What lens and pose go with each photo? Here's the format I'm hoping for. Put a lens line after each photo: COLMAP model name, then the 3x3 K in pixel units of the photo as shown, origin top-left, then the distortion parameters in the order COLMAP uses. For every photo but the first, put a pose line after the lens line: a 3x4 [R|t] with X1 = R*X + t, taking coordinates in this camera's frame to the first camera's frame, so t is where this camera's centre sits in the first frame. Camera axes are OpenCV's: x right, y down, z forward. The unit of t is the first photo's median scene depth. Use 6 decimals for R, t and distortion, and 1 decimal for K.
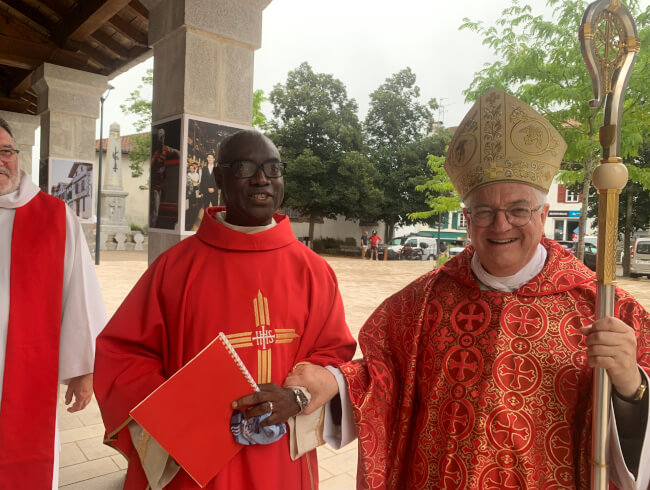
lens RADIAL K [[506.0, 0, 321.6], [0, 506.0, 251.6], [0, 0, 1]] dist [0.014875, -0.031370]
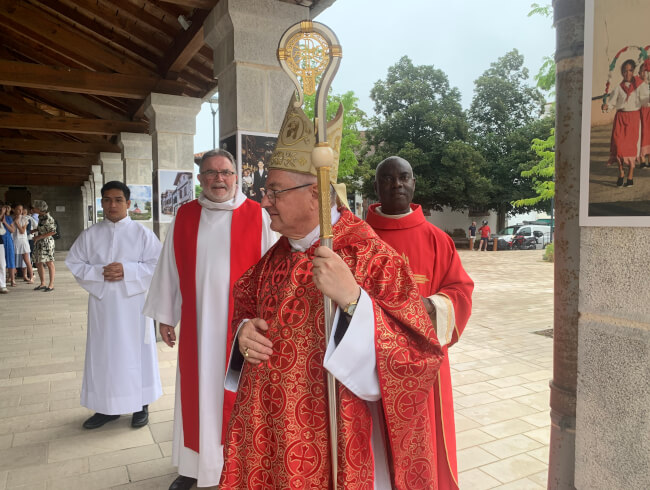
lens RADIAL K [[506.0, 0, 321.6], [0, 506.0, 242.1], [0, 0, 1]] dist [0.014875, -0.031370]
pose [[0.974258, -0.032901, -0.223022, 0.104734], [0.030902, 0.999445, -0.012448, 0.014179], [0.223307, 0.005236, 0.974734, -0.091466]]
